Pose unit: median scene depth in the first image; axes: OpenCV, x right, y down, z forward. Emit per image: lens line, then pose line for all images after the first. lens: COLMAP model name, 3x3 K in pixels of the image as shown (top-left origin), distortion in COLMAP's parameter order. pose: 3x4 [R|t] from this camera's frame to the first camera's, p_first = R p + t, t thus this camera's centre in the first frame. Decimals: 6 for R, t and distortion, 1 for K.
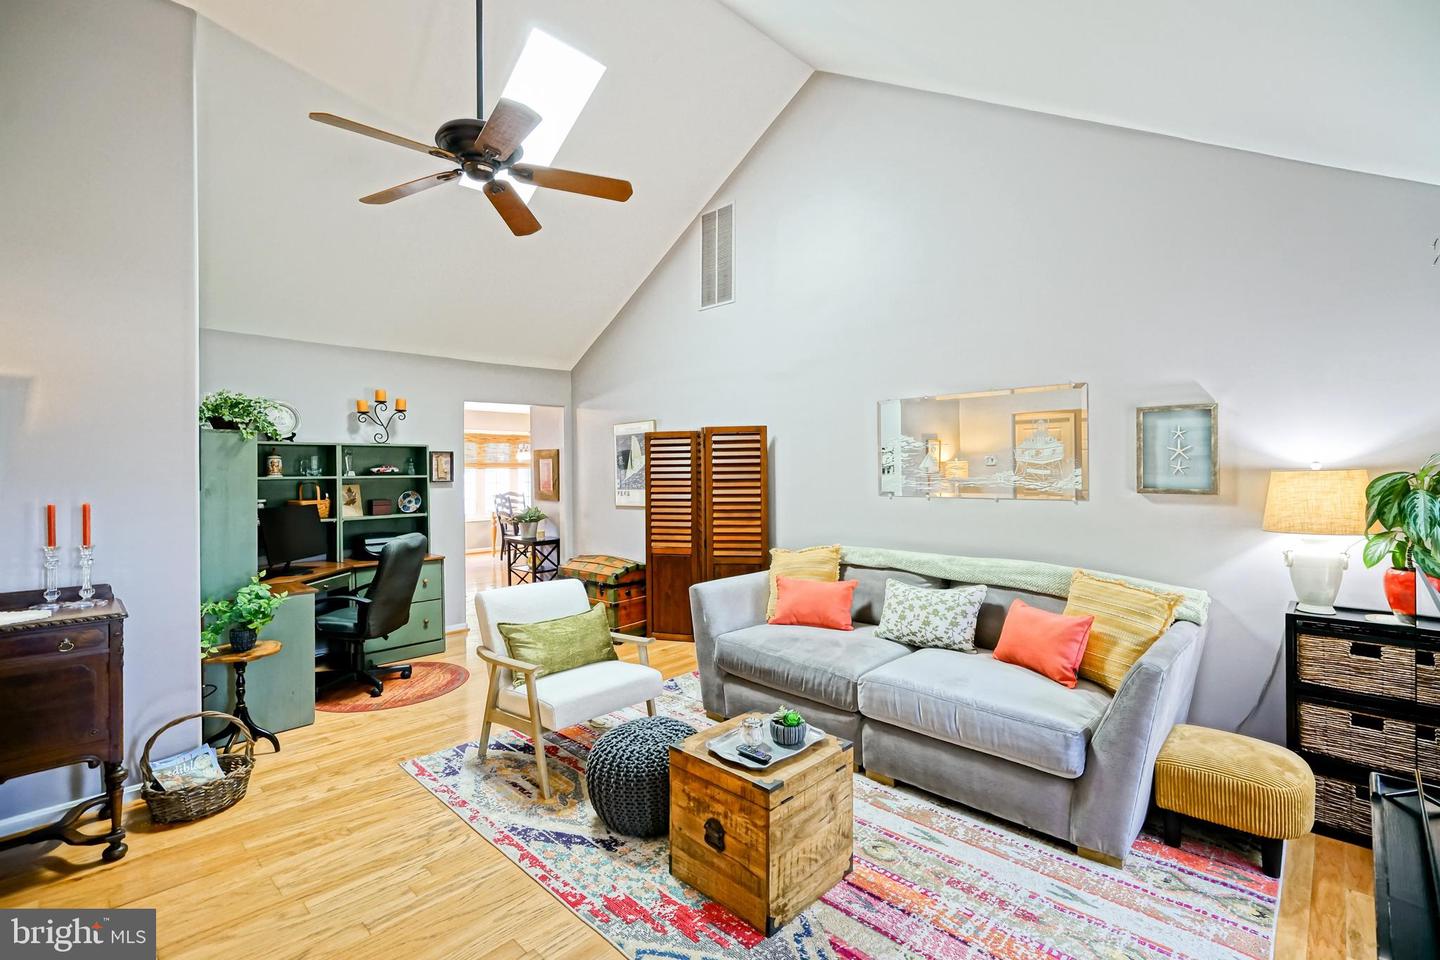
lens RADIAL K [[656.8, 0, 690.7], [0, 656.8, 469.1], [0, 0, 1]] dist [-0.005149, 0.002734]
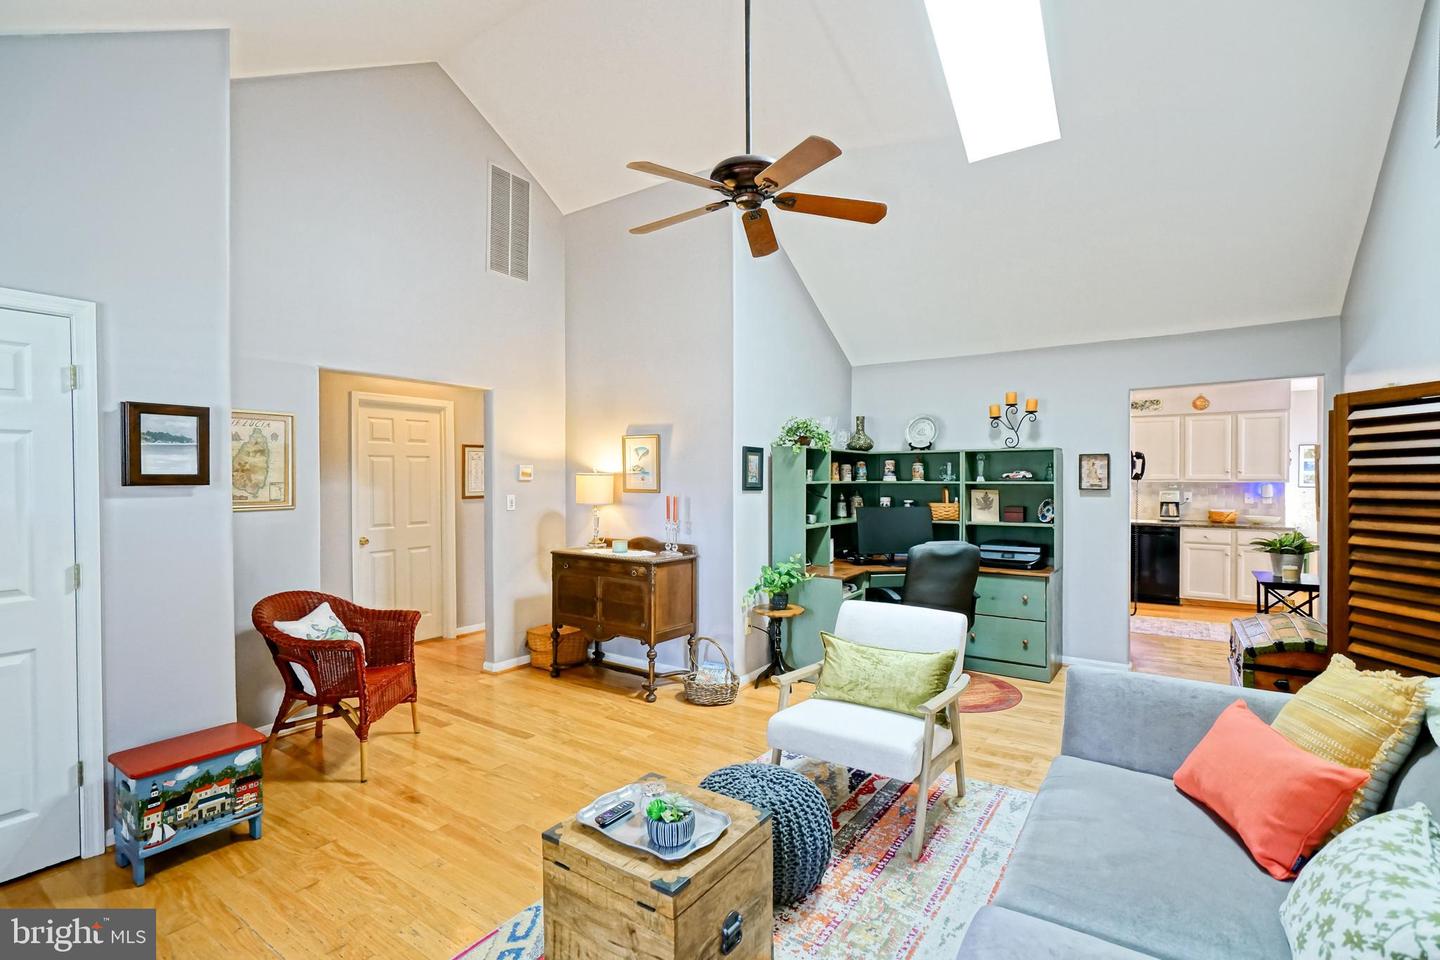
lens RADIAL K [[656.8, 0, 723.7], [0, 656.8, 480.9], [0, 0, 1]] dist [-0.005149, 0.002734]
pose [[0.191540, 0.014198, -0.981382, 0.652179], [0.000944, 0.999892, 0.014650, -0.008648], [0.981484, -0.003733, 0.191506, 0.664426]]
